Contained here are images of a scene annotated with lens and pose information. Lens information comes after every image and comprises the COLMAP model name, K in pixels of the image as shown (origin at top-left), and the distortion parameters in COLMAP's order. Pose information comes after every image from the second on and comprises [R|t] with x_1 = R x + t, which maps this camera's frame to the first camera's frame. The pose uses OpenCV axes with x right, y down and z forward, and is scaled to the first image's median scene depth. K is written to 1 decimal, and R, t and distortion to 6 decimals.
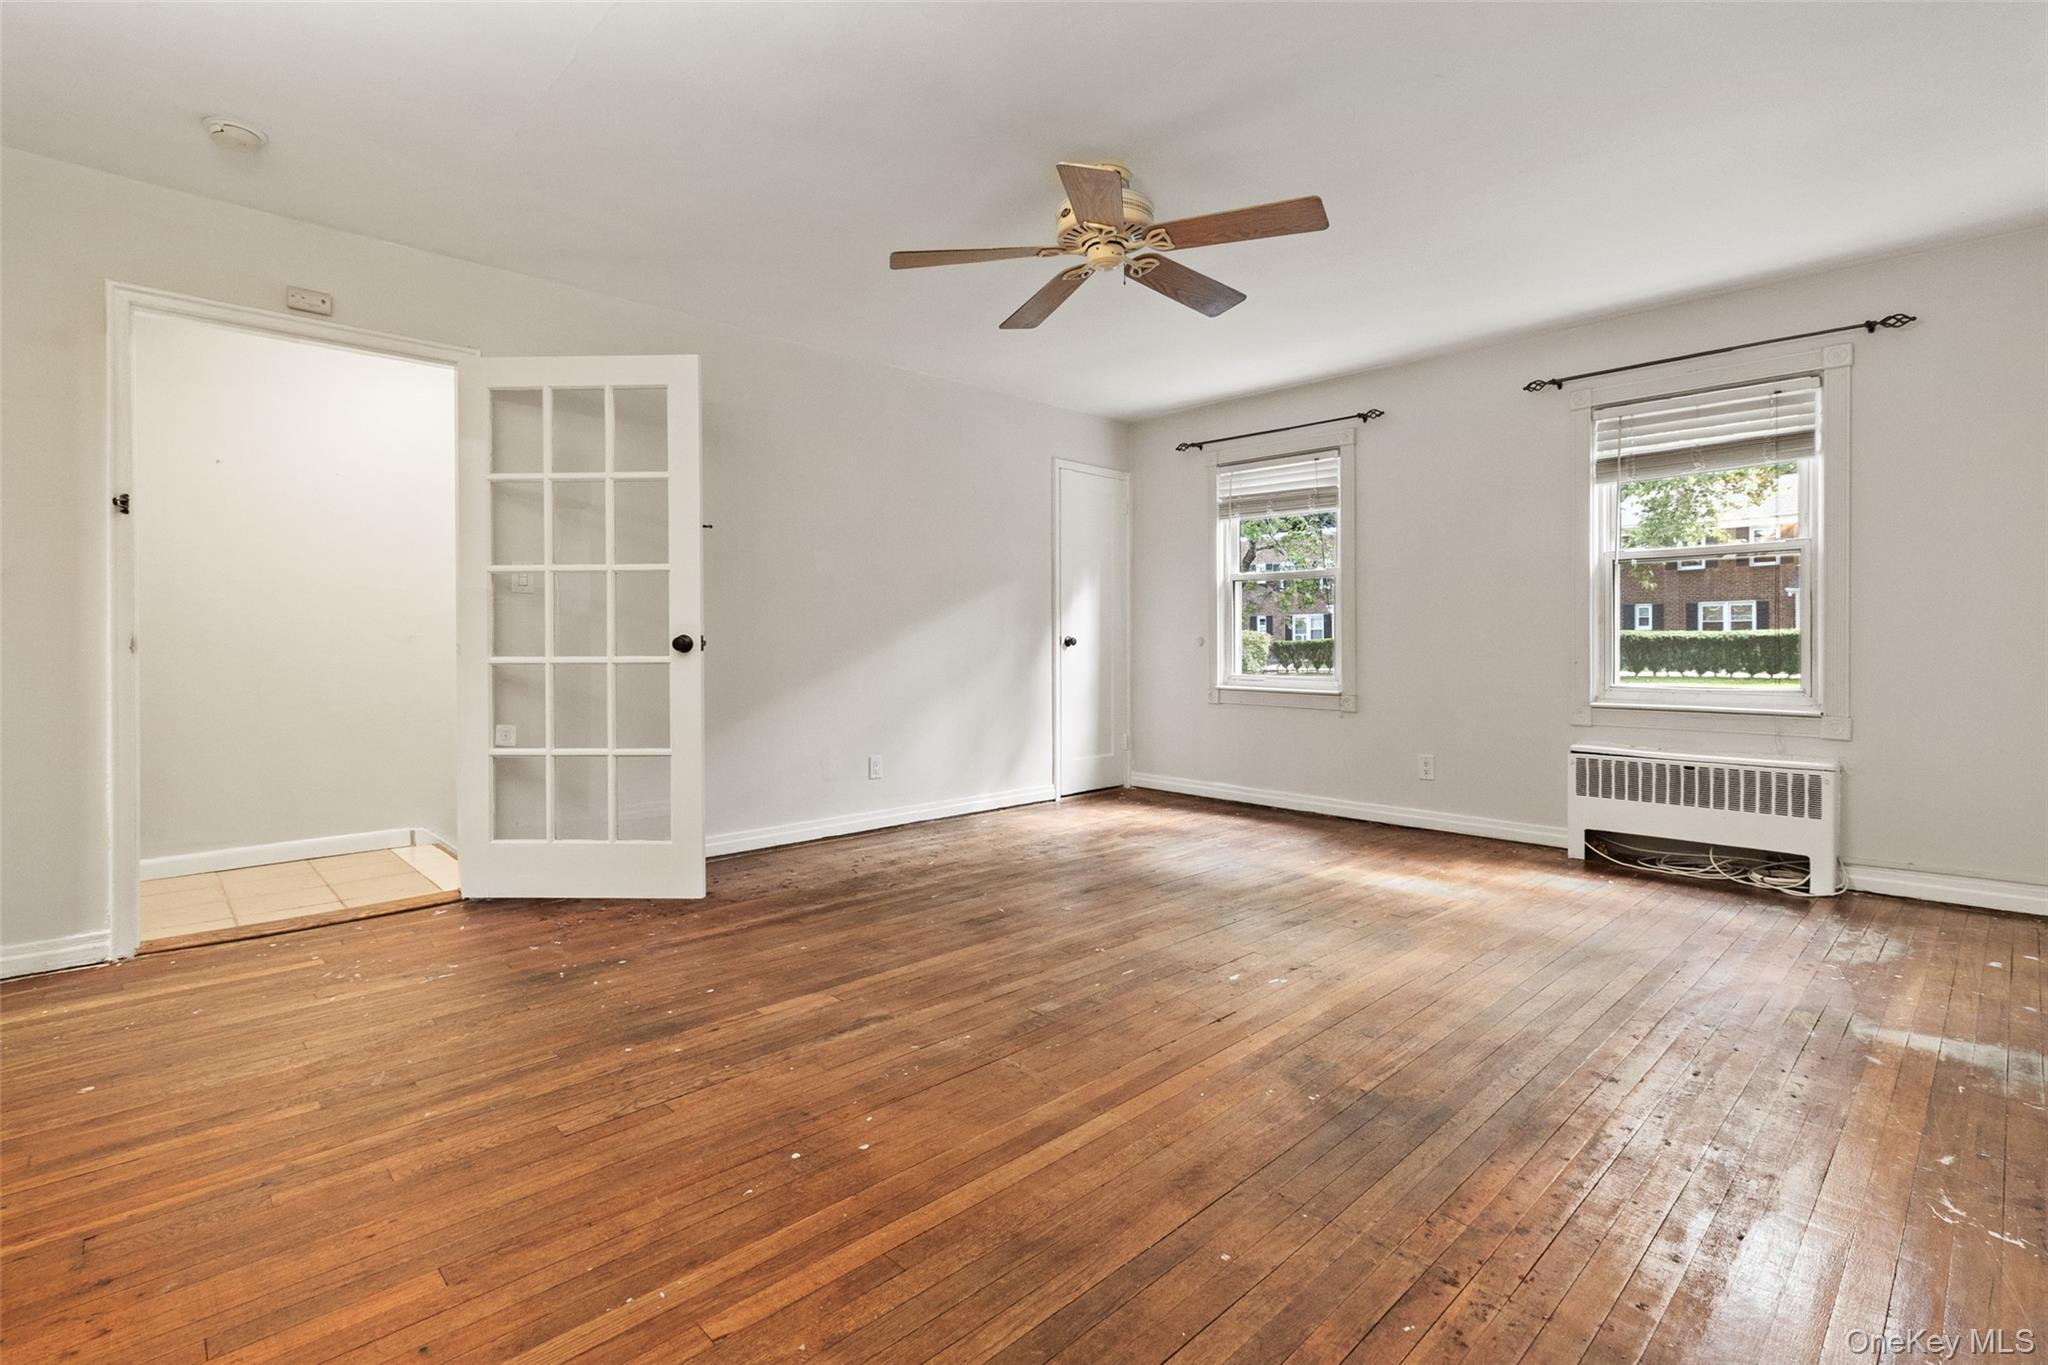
lens RADIAL K [[957.1, 0, 1066.9], [0, 957.1, 676.0], [0, 0, 1]] dist [0.004309, -0.001321]
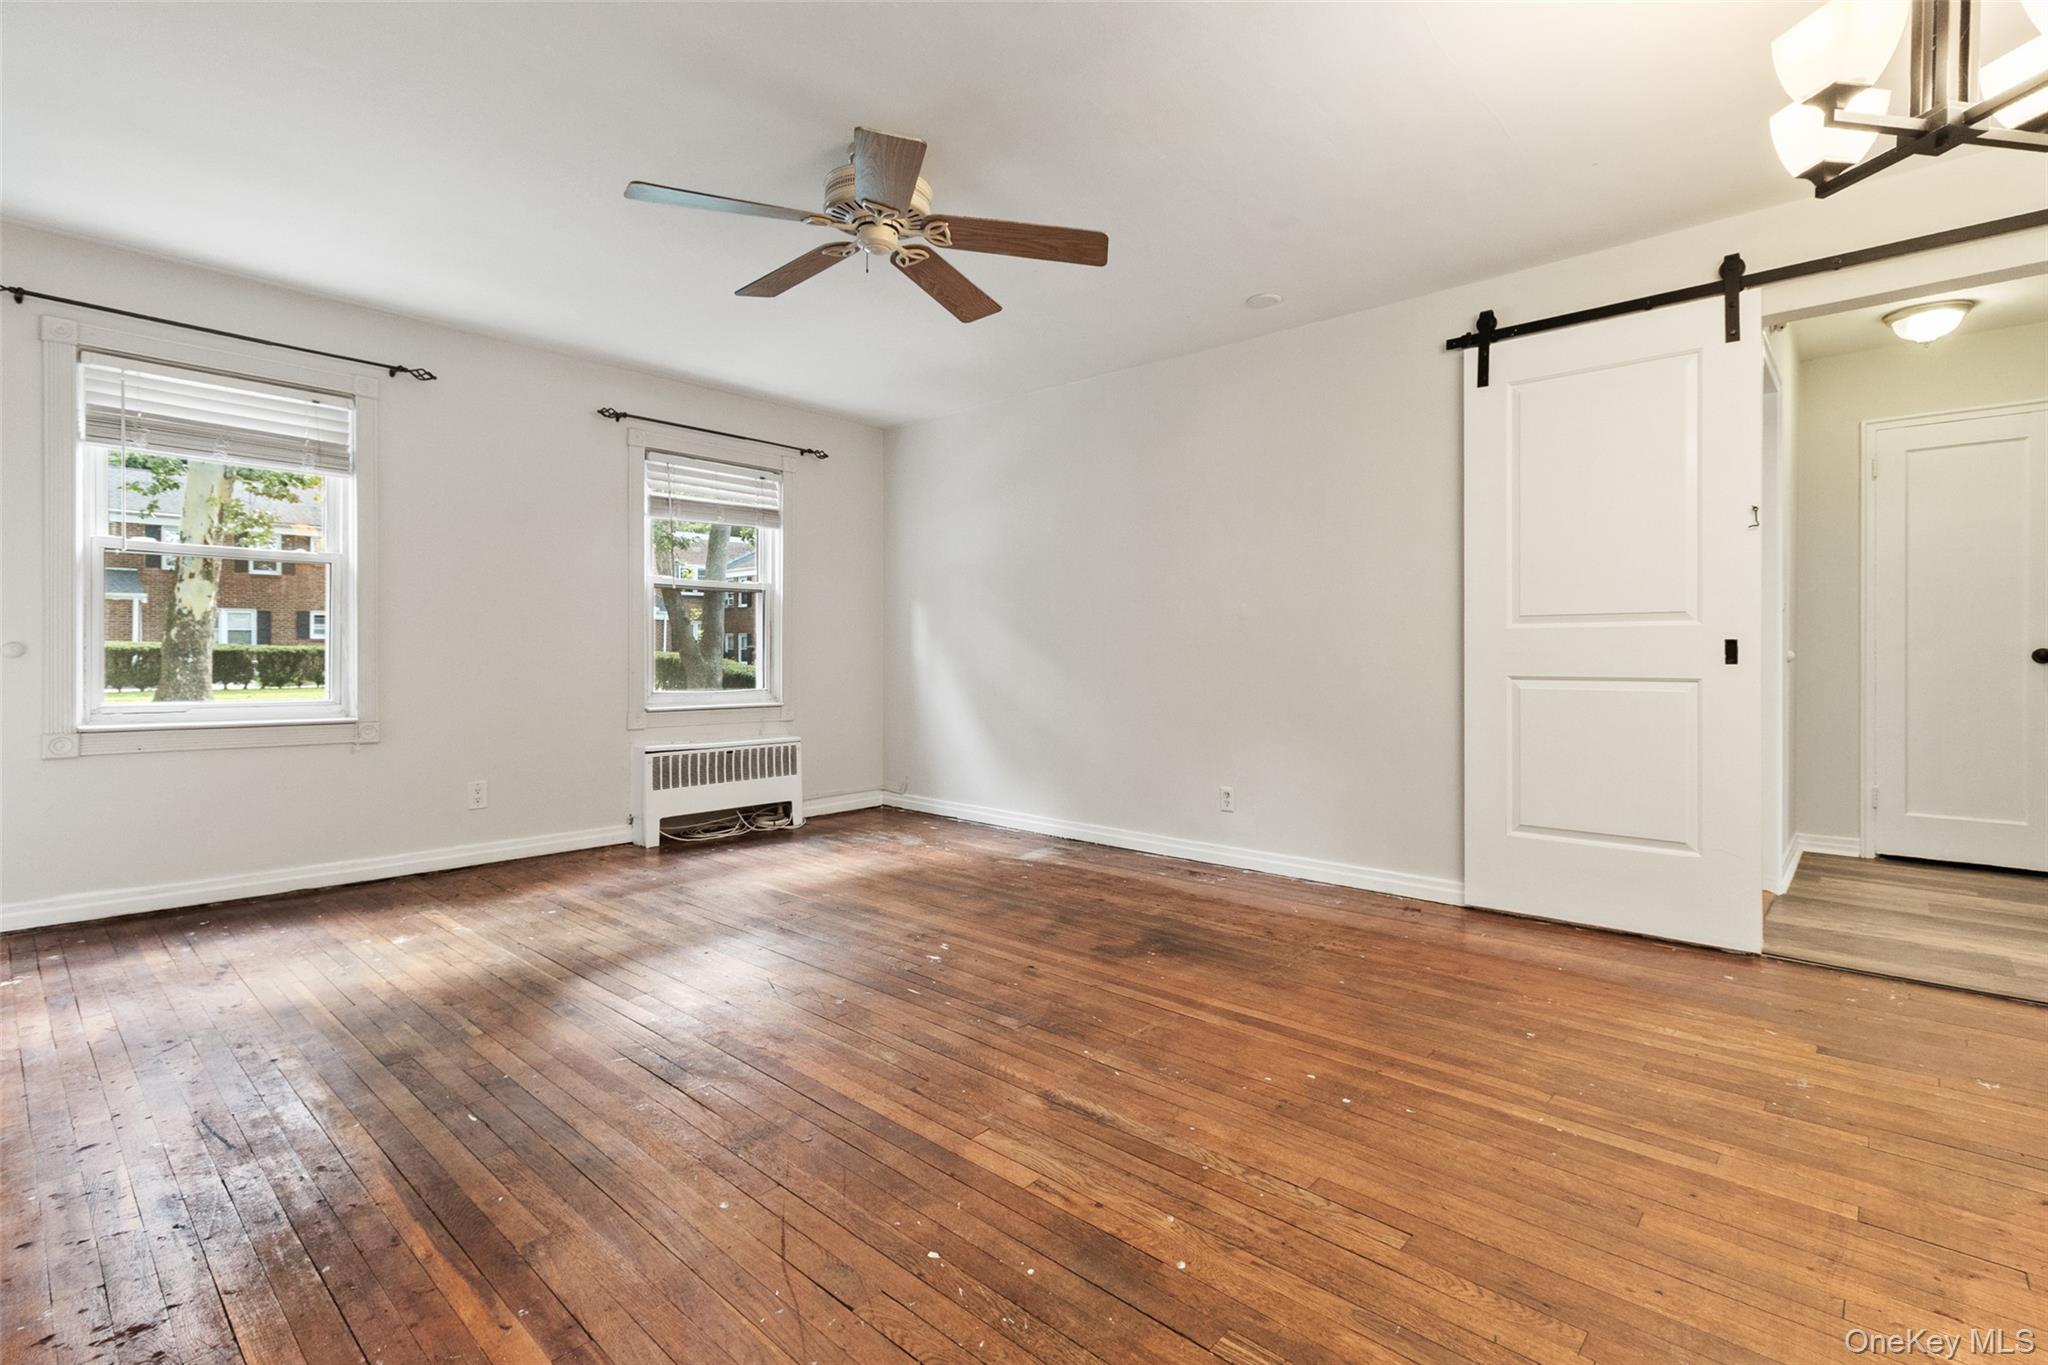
lens RADIAL K [[957.1, 0, 1020.5], [0, 957.1, 664.5], [0, 0, 1]] dist [0.004309, -0.001321]
pose [[-0.053438, -0.005911, 0.998554, -0.716085], [0.029540, 0.999535, 0.007498, -0.022243], [-0.998134, 0.029898, -0.053238, 0.730085]]
